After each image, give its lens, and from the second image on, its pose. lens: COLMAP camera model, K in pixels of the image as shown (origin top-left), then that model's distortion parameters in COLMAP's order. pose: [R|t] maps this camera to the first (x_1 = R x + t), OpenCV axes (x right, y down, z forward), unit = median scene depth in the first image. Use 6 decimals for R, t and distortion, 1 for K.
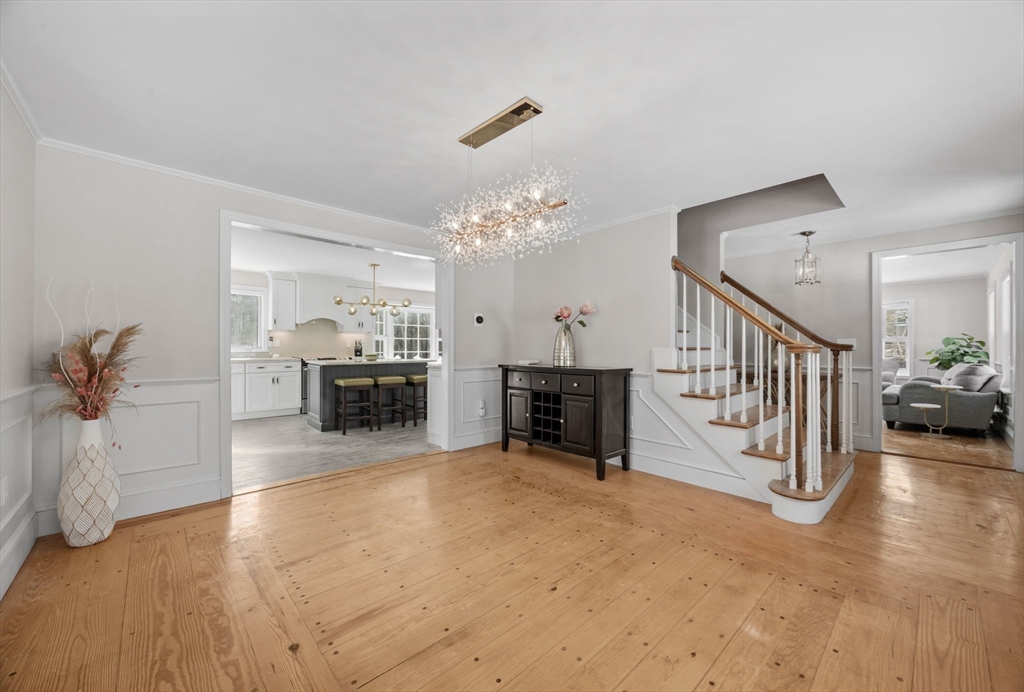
lens RADIAL K [[395.8, 0, 513.7], [0, 395.8, 347.5], [0, 0, 1]] dist [-0.011697, -0.000386]
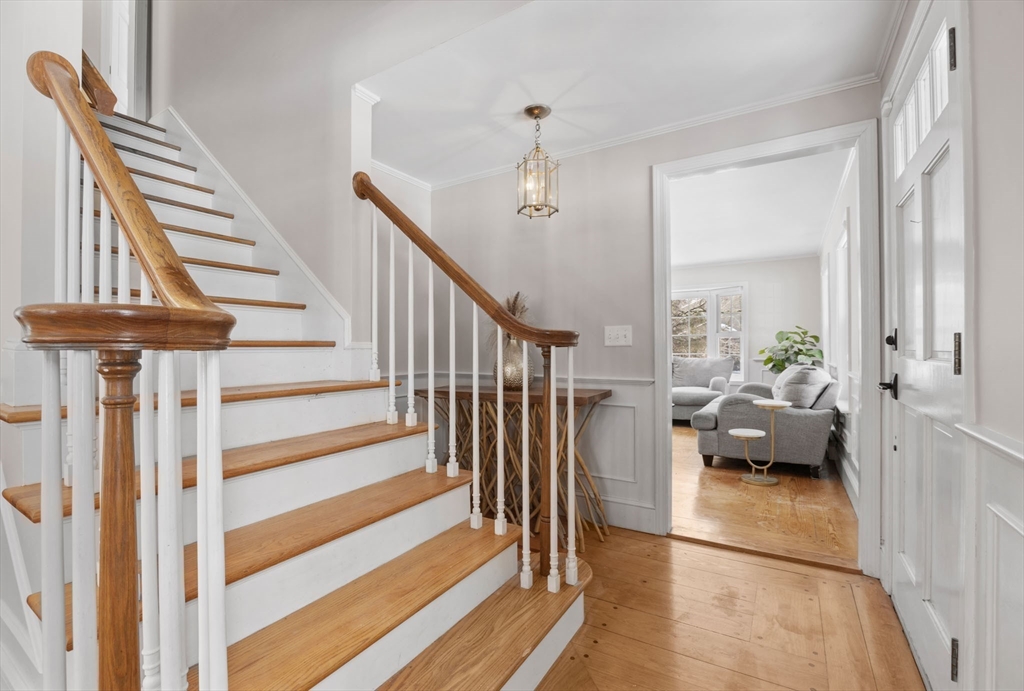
lens RADIAL K [[463.3, 0, 510.2], [0, 463.3, 346.1], [0, 0, 1]] dist [-0.029975, 0.000102]
pose [[0.959791, -0.002502, 0.280706, 0.434091], [0.003822, 0.999984, -0.004155, 0.007039], [-0.280691, 0.005061, 0.959785, 0.354331]]
